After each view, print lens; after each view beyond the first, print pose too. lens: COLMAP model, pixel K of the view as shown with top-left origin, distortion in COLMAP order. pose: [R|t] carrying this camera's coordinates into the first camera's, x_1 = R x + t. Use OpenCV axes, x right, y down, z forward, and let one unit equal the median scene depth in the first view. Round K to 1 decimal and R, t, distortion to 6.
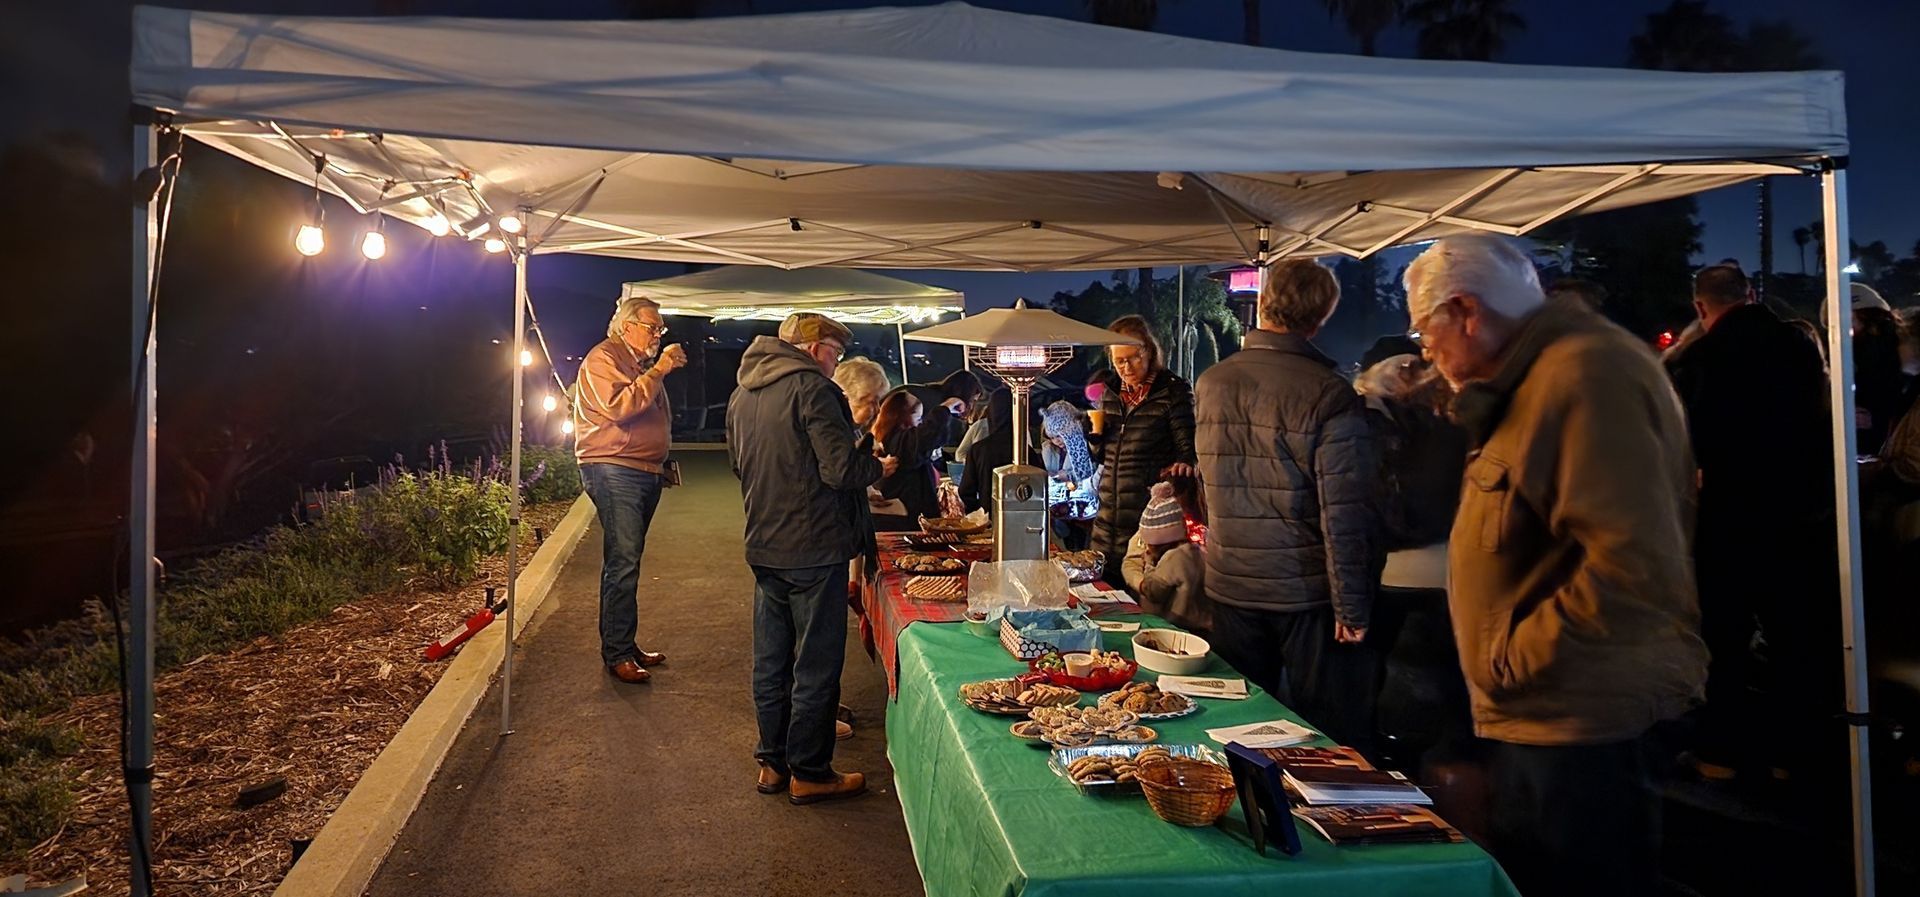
lens RADIAL K [[1263.6, 0, 965.9], [0, 1263.6, 449.2], [0, 0, 1]] dist [0.100411, -0.099229]
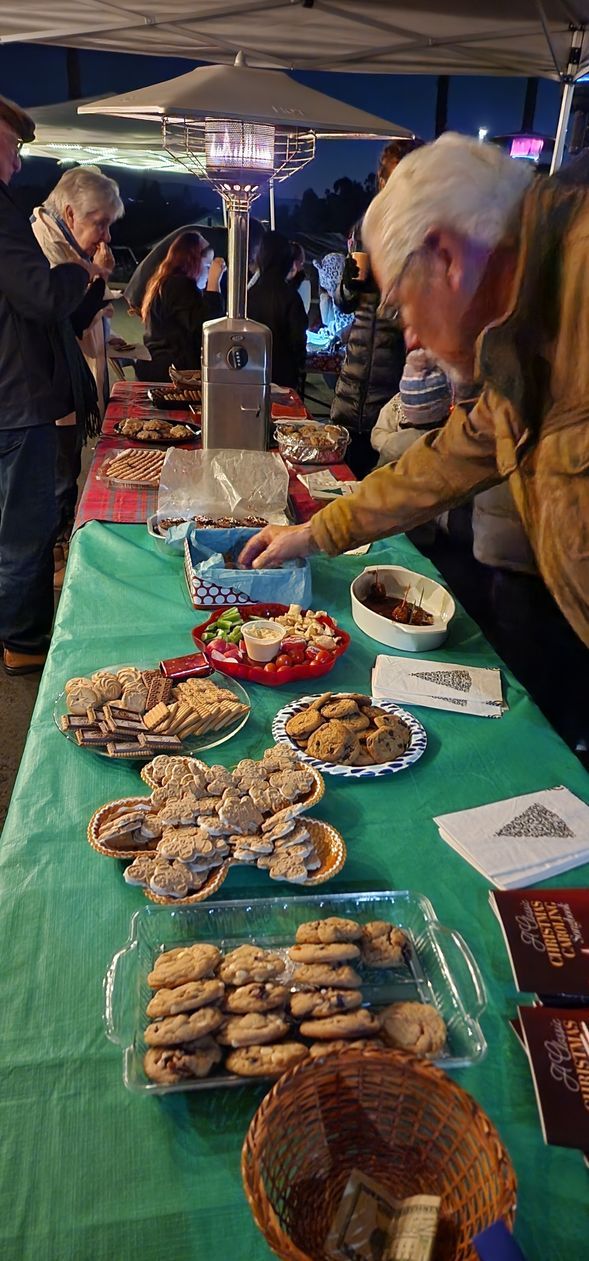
lens RADIAL K [[829.9, 0, 316.6], [0, 829.9, 631.8], [0, 0, 1]] dist [0.100411, -0.099229]
pose [[0.997682, 0.049696, 0.046480, 0.076826], [-0.063256, 0.929098, 0.364383, 0.000049], [-0.025076, -0.366479, 0.930088, 0.463281]]
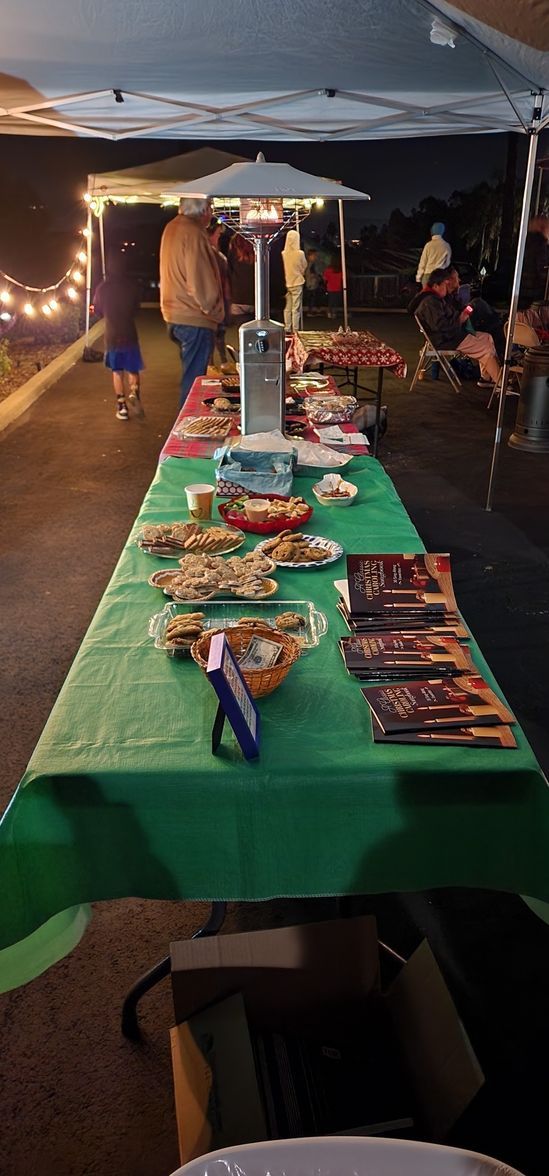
lens RADIAL K [[778.7, 0, 277.4], [0, 778.7, 596.2], [0, 0, 1]] dist [0.090158, -0.120461]
pose [[0.991908, 0.054203, -0.114804, 0.151505], [-0.011793, 0.939706, 0.341780, 0.003310], [0.126408, -0.337661, 0.932741, 0.255720]]
